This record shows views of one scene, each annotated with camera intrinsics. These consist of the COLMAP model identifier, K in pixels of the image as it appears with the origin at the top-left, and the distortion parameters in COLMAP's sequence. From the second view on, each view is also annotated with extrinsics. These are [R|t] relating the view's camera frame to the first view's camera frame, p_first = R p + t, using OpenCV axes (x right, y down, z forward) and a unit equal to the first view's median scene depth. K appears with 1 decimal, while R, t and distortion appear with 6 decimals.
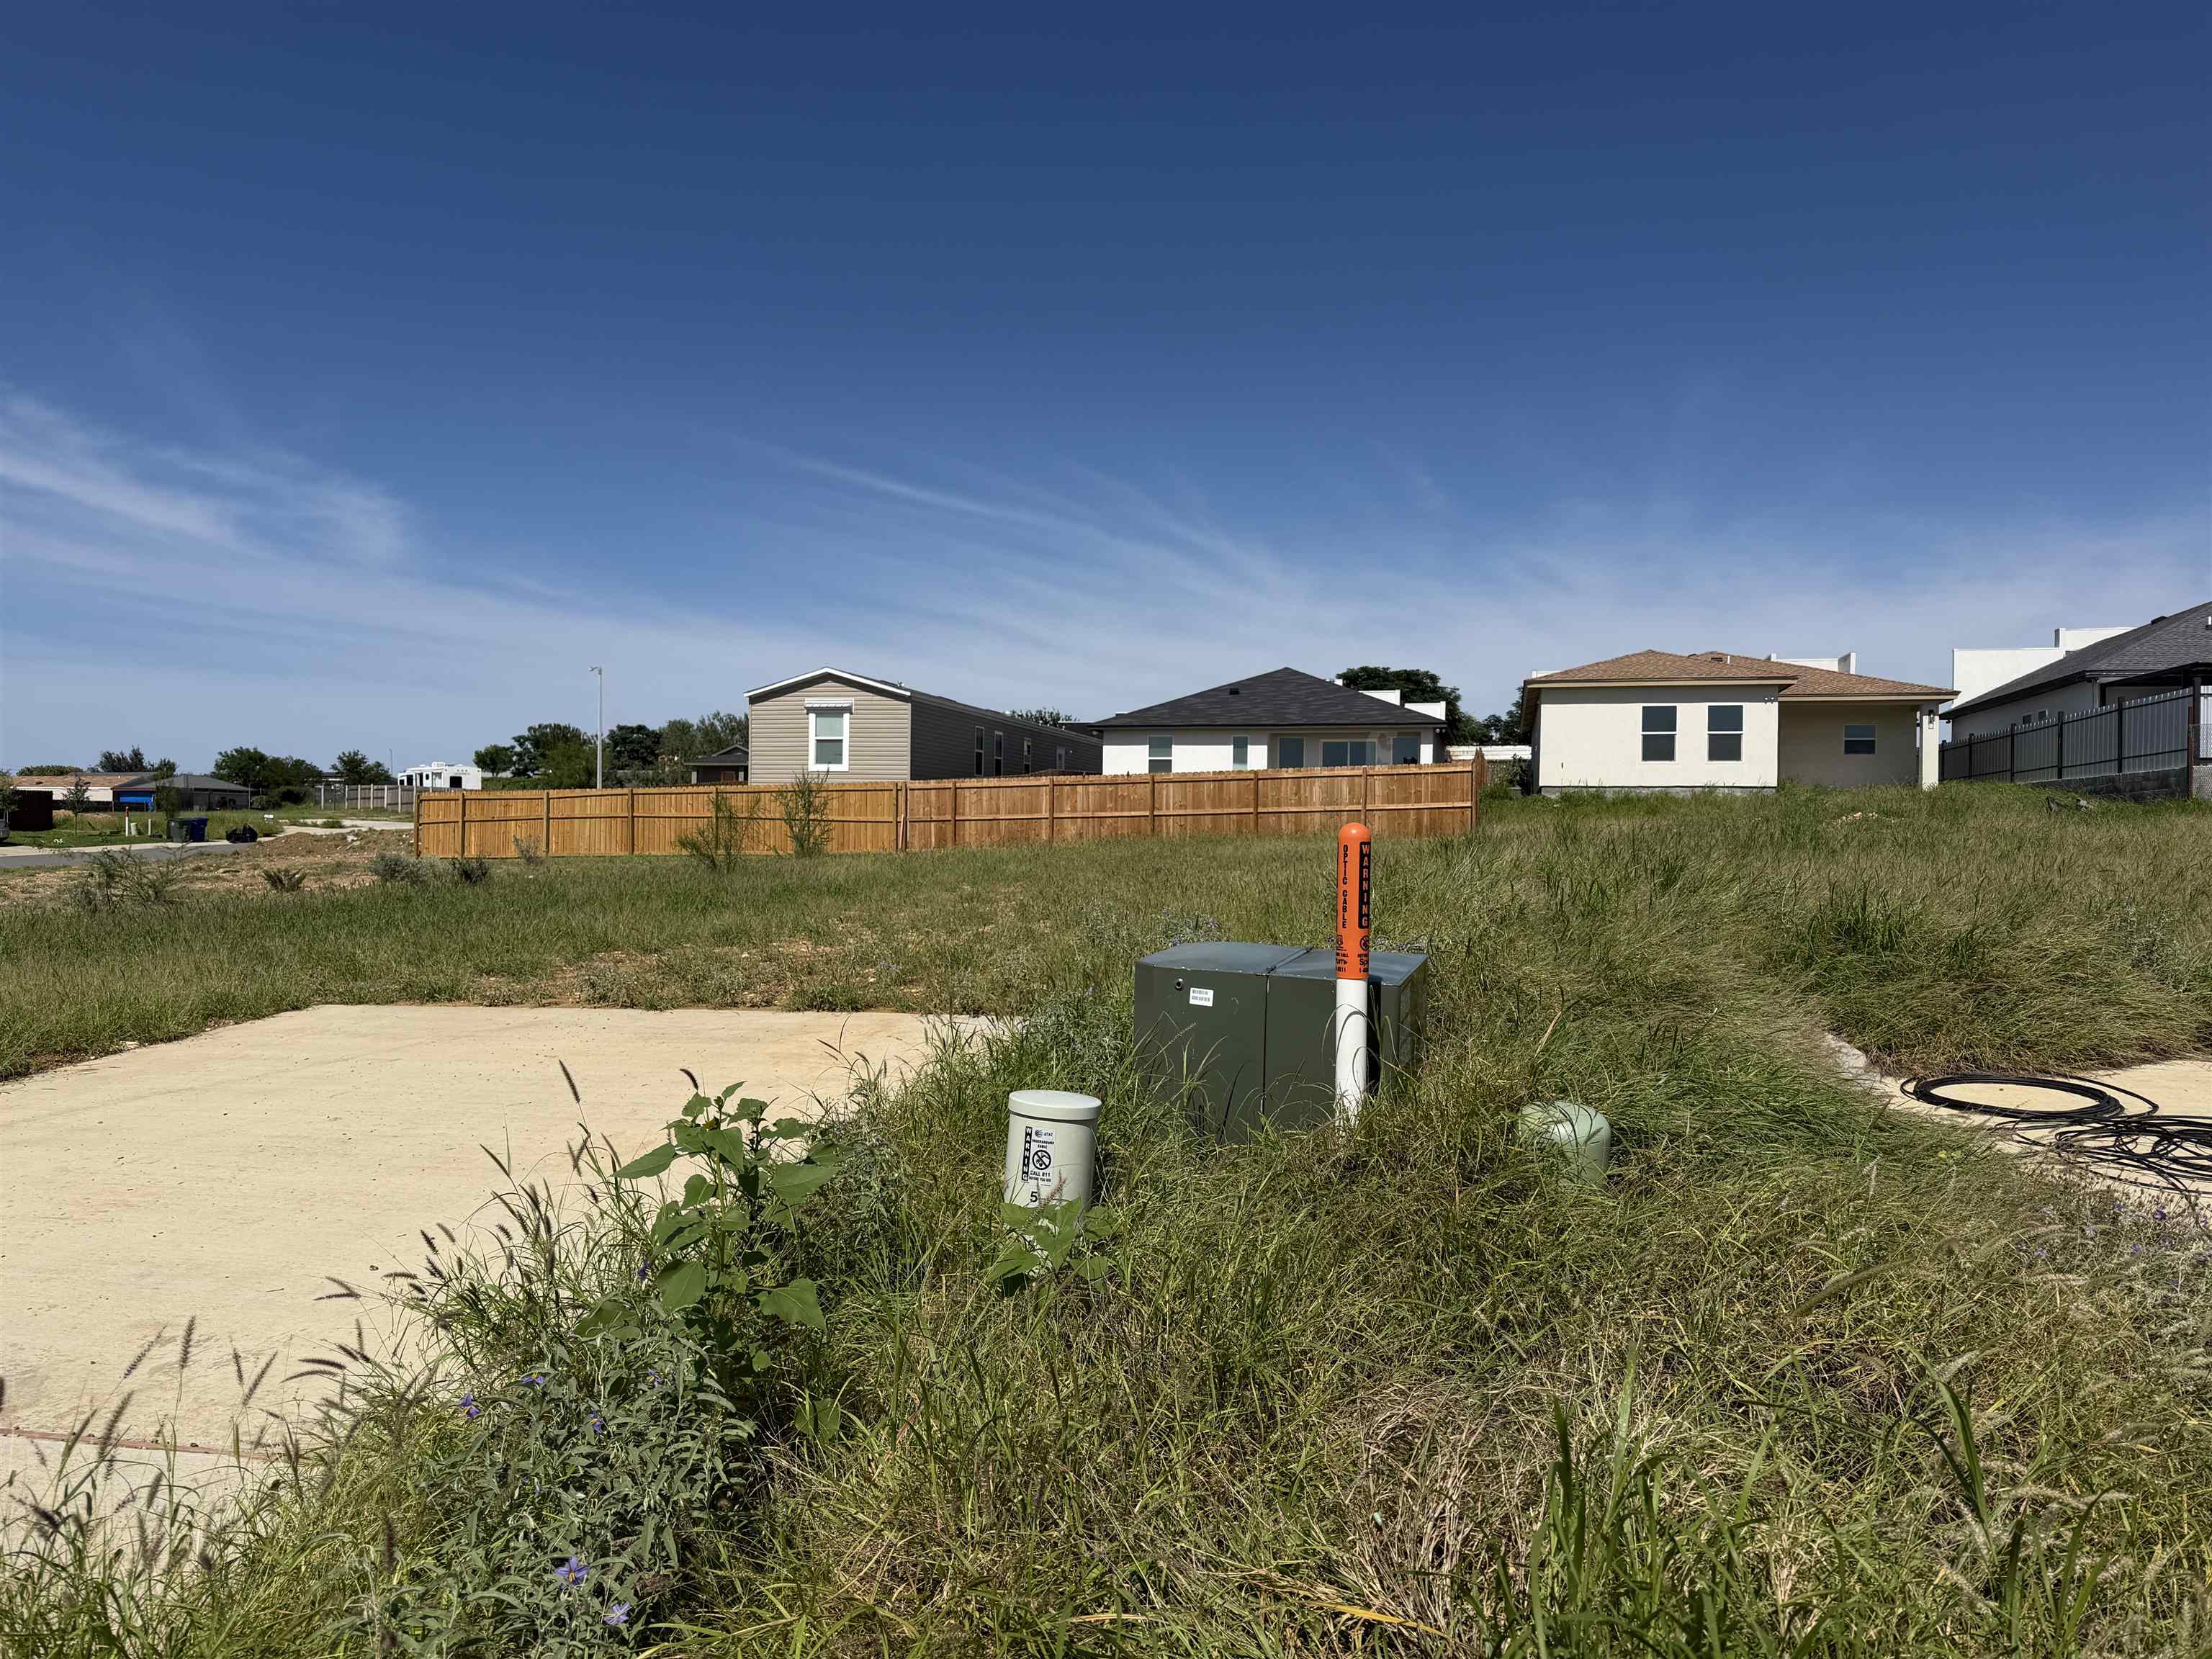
lens RADIAL K [[1560.1, 0, 1118.6], [0, 1560.1, 834.6], [0, 0, 1]] dist [0.140637, -0.235147]
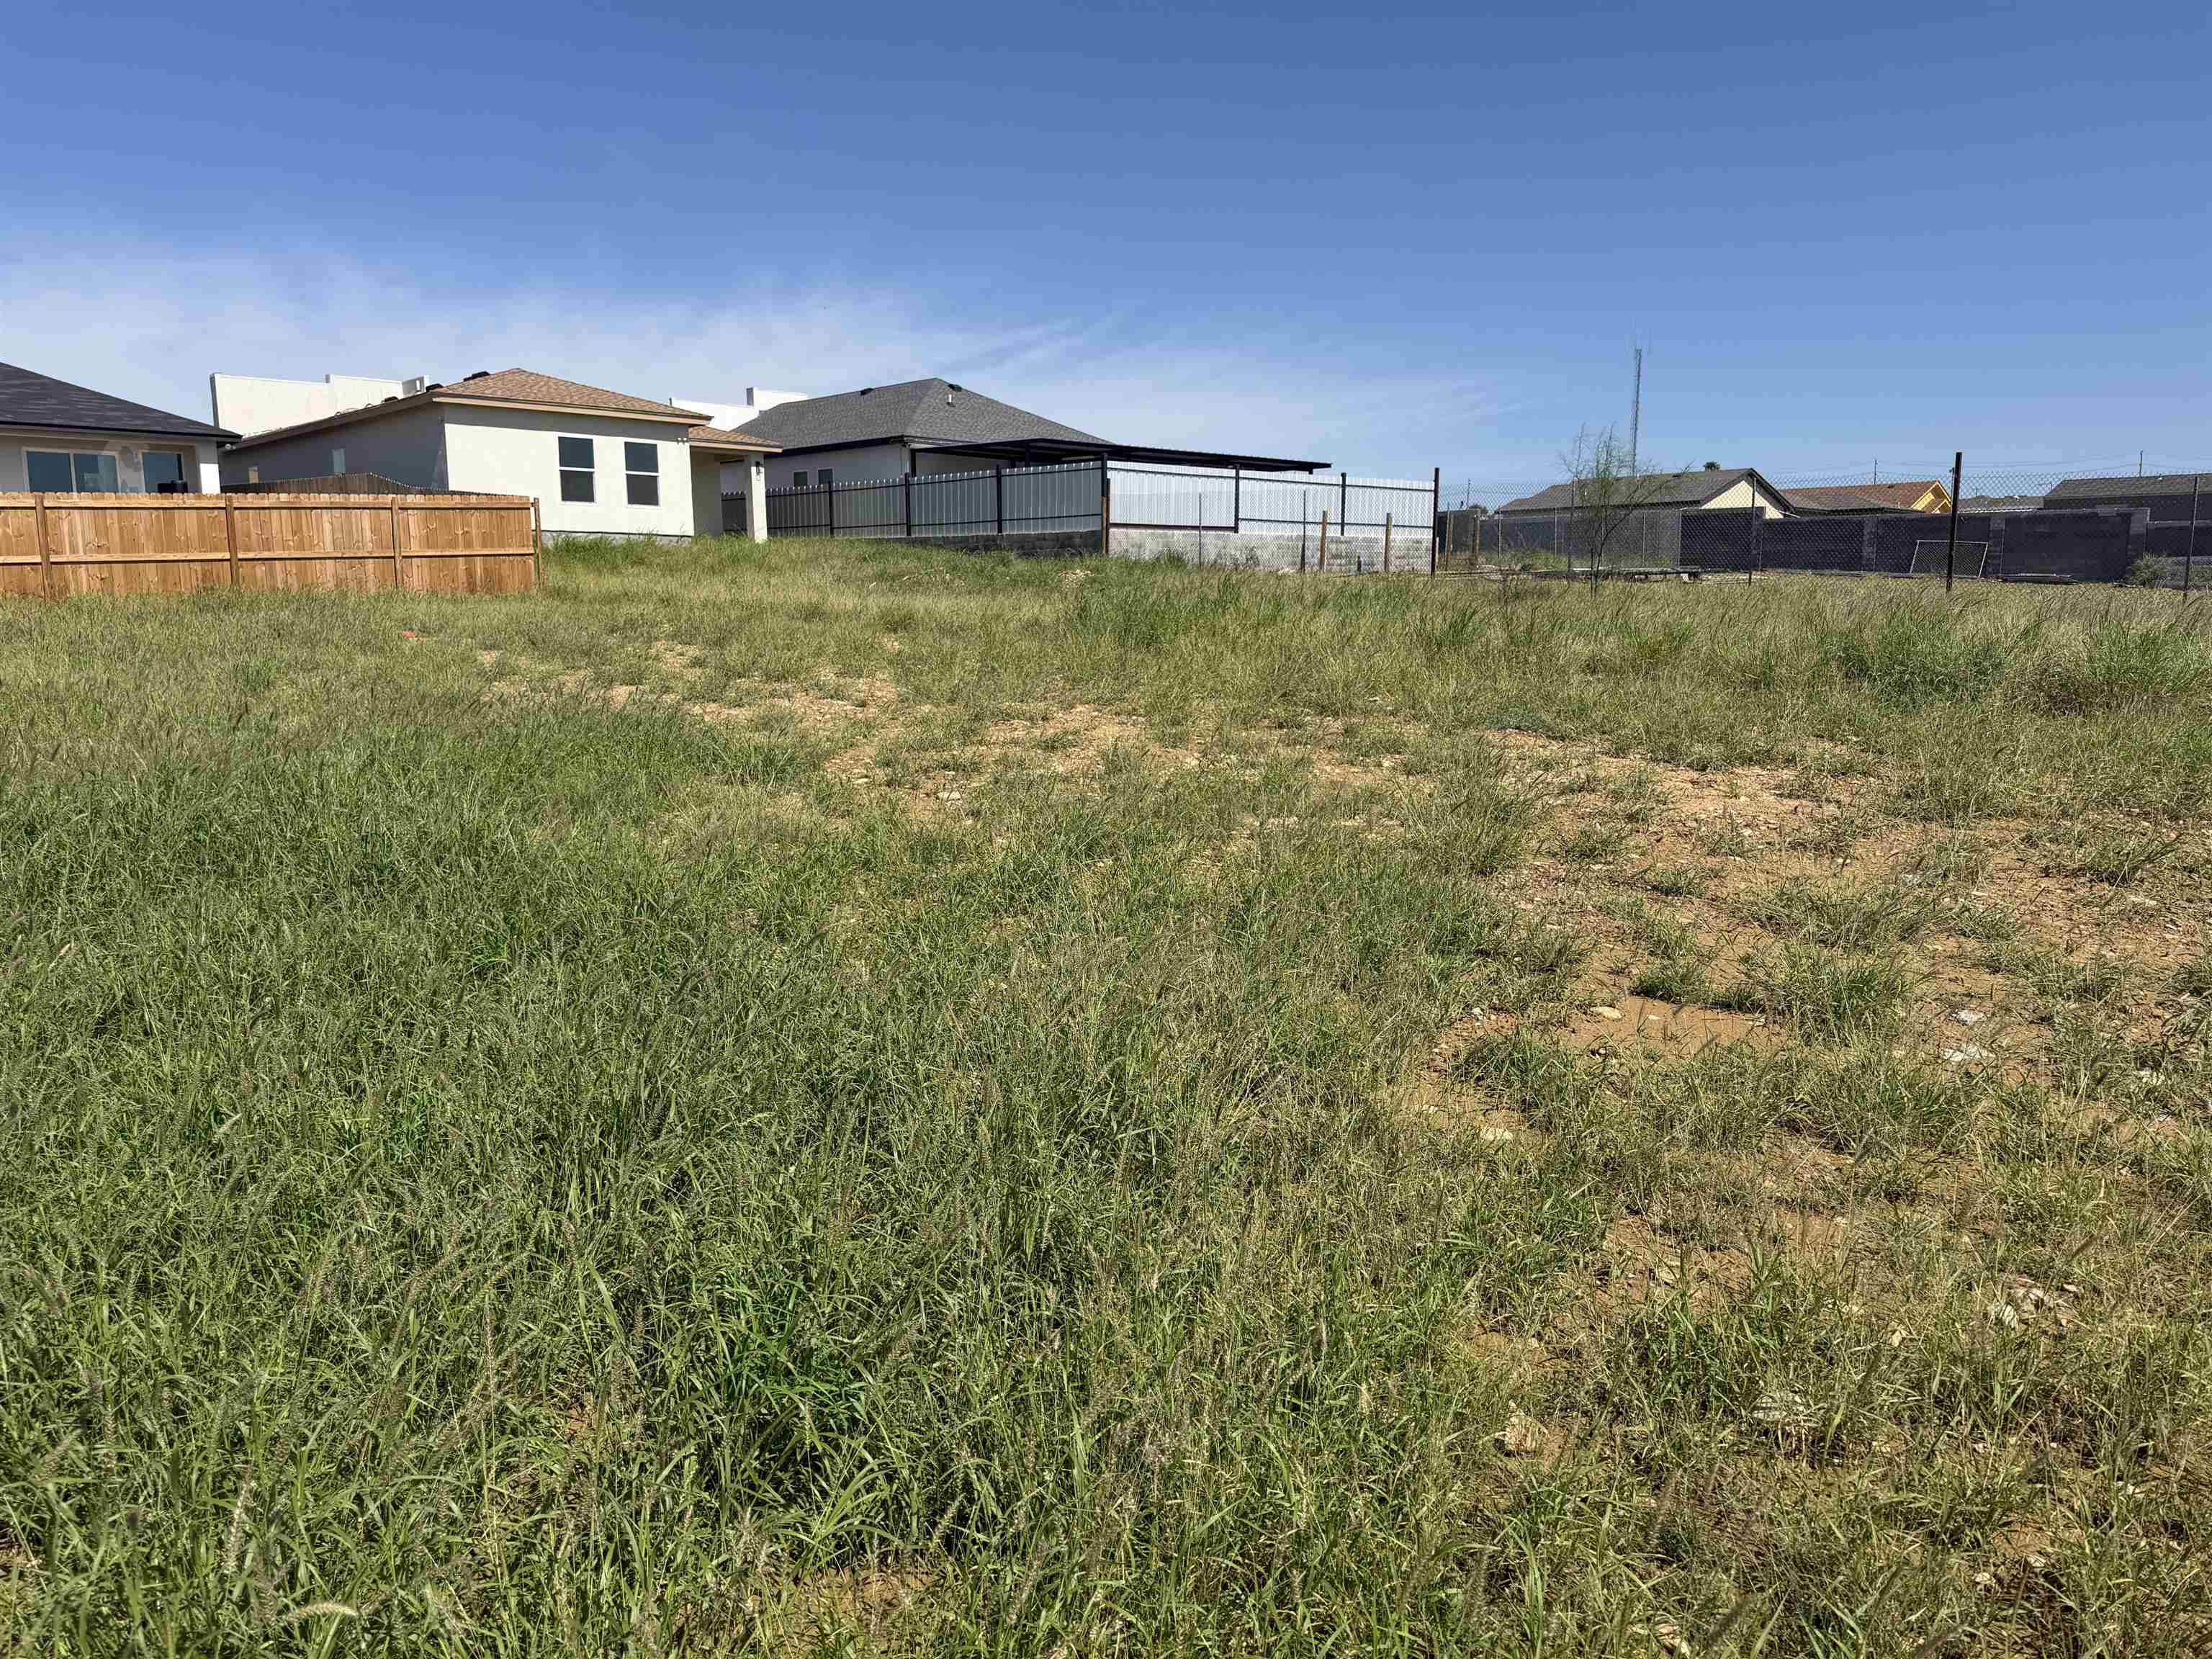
lens RADIAL K [[1525.7, 0, 1118.0], [0, 1525.7, 835.5], [0, 0, 1]] dist [0.128964, -0.205083]
pose [[0.525098, -0.143915, 0.838785, -0.230915], [0.002685, 0.985873, 0.167471, -0.006328], [-0.851037, -0.085687, 0.518067, 0.253948]]
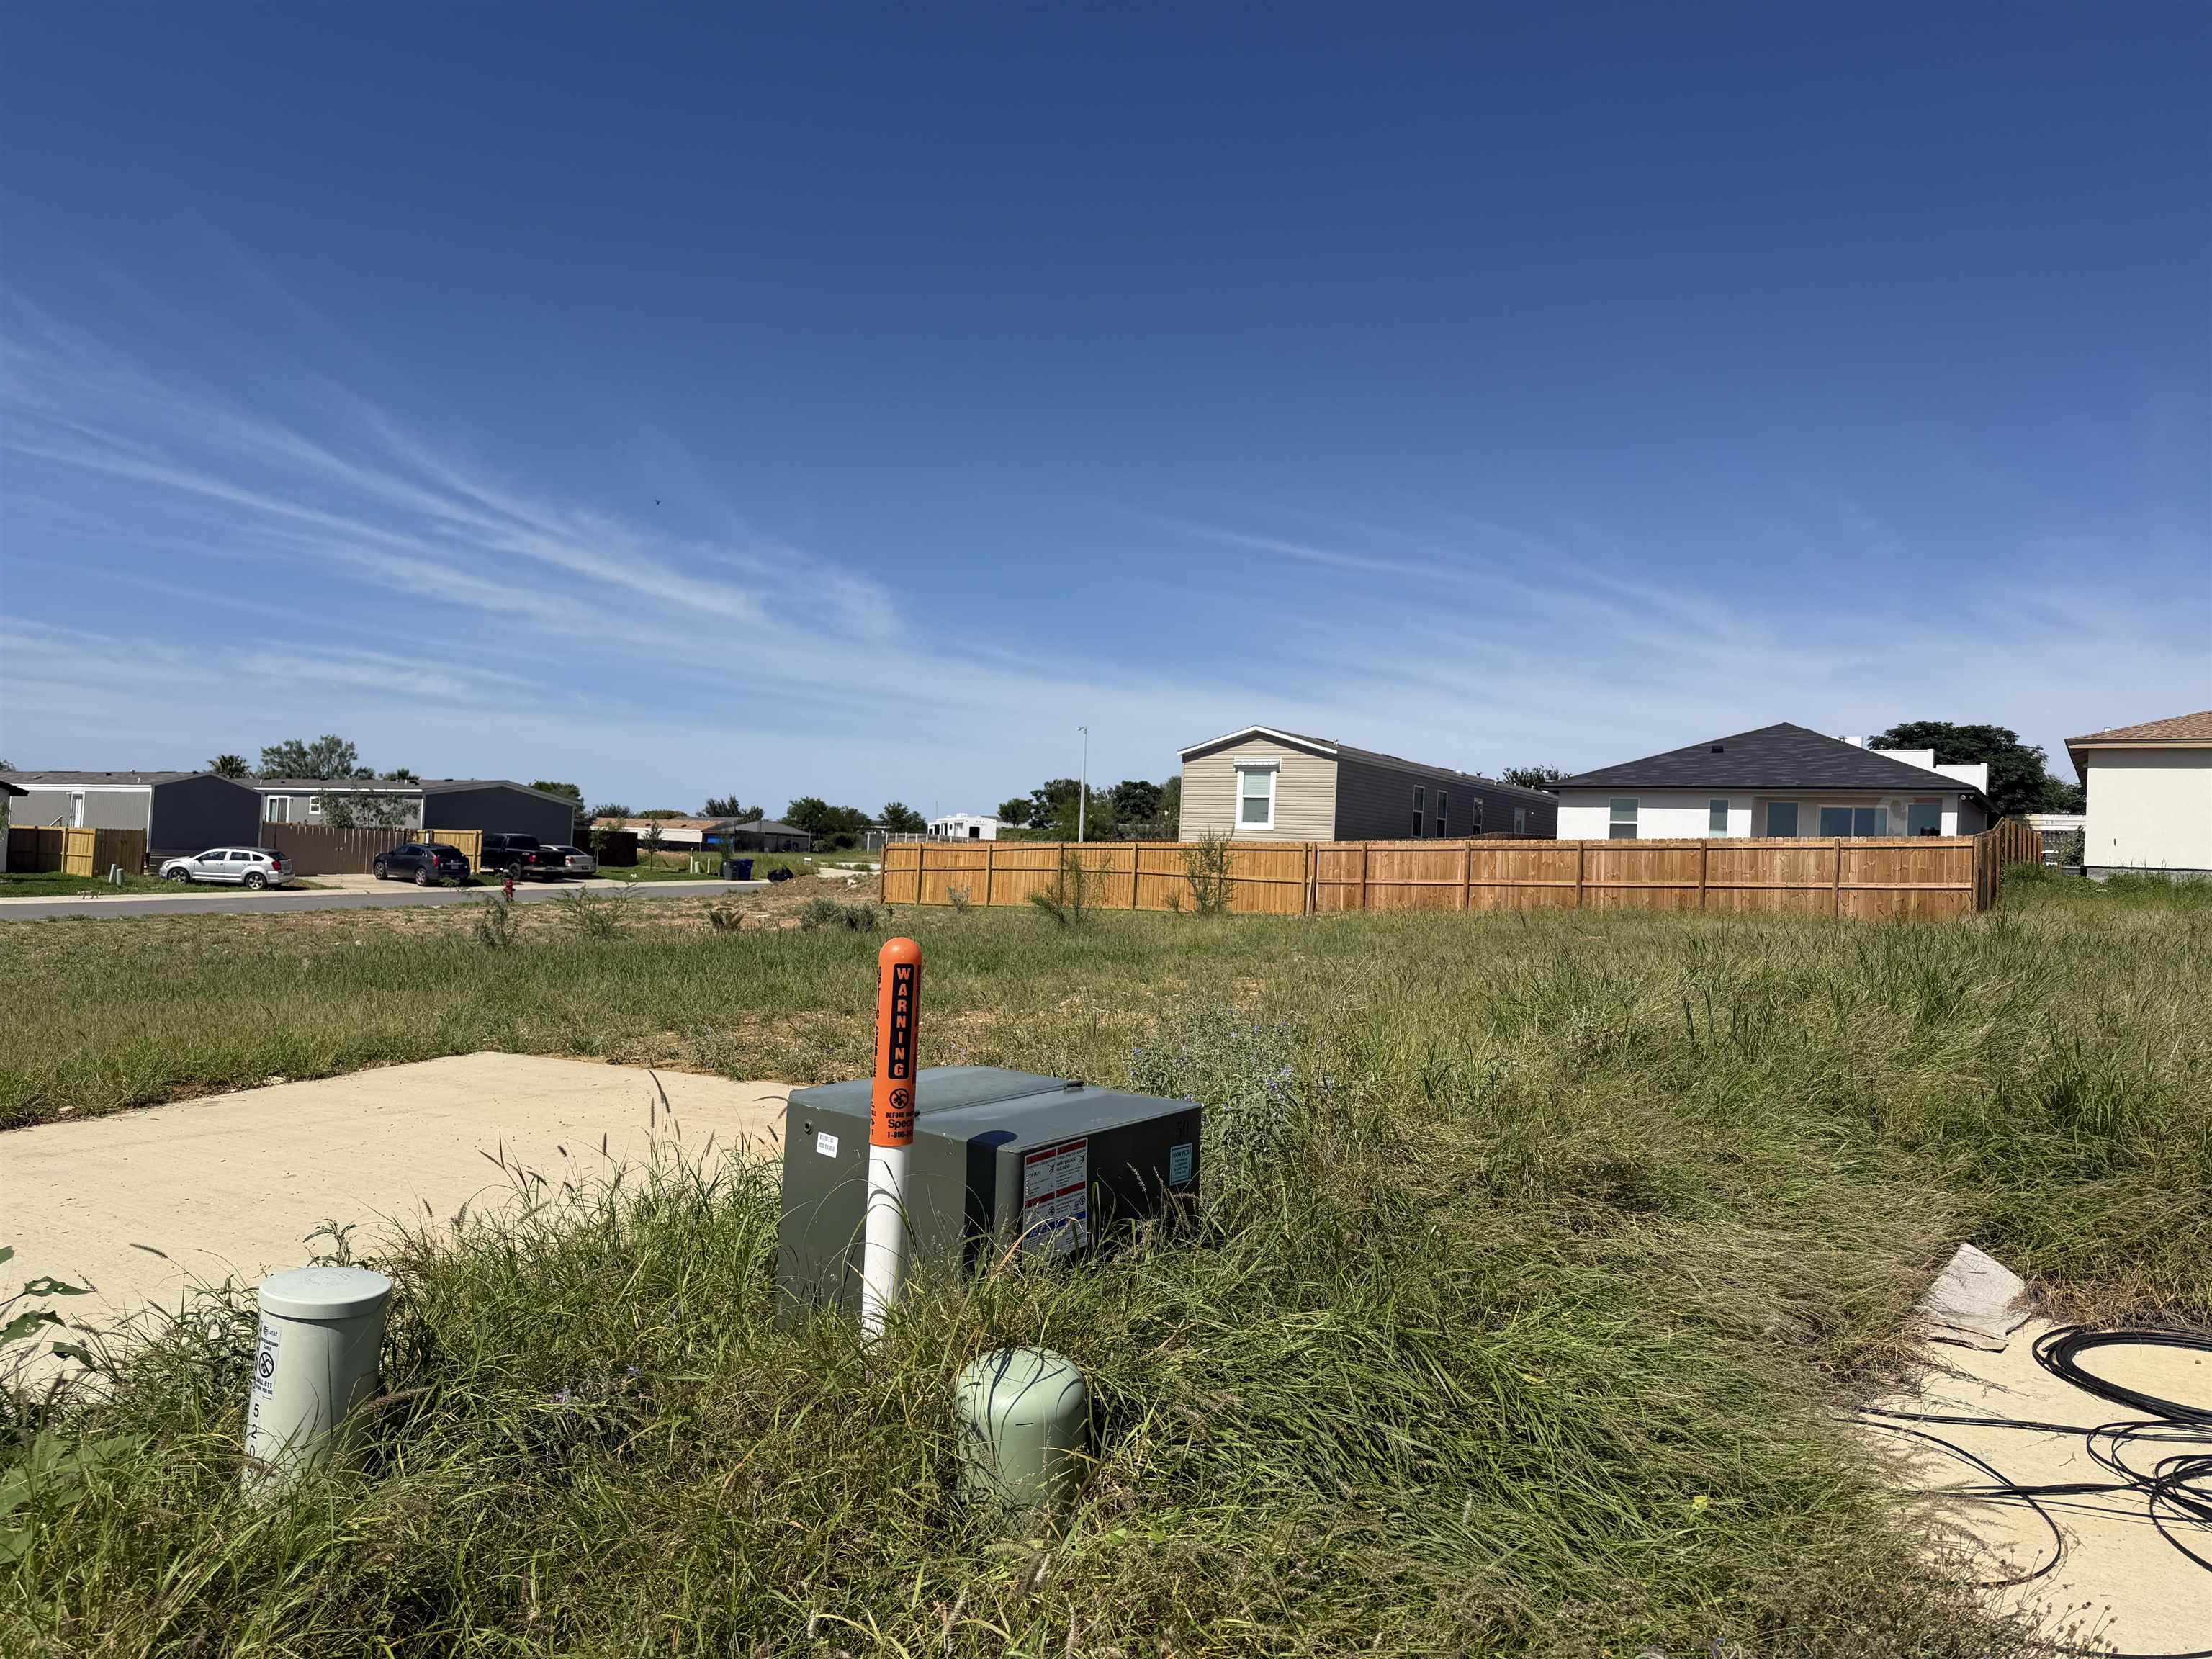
lens RADIAL K [[1560.1, 0, 1118.6], [0, 1560.1, 834.6], [0, 0, 1]] dist [0.140637, -0.235147]
pose [[0.944613, 0.022325, -0.327425, 0.055385], [-0.034106, 0.998959, -0.030283, -0.004167], [0.326408, 0.039773, 0.944392, 0.035684]]
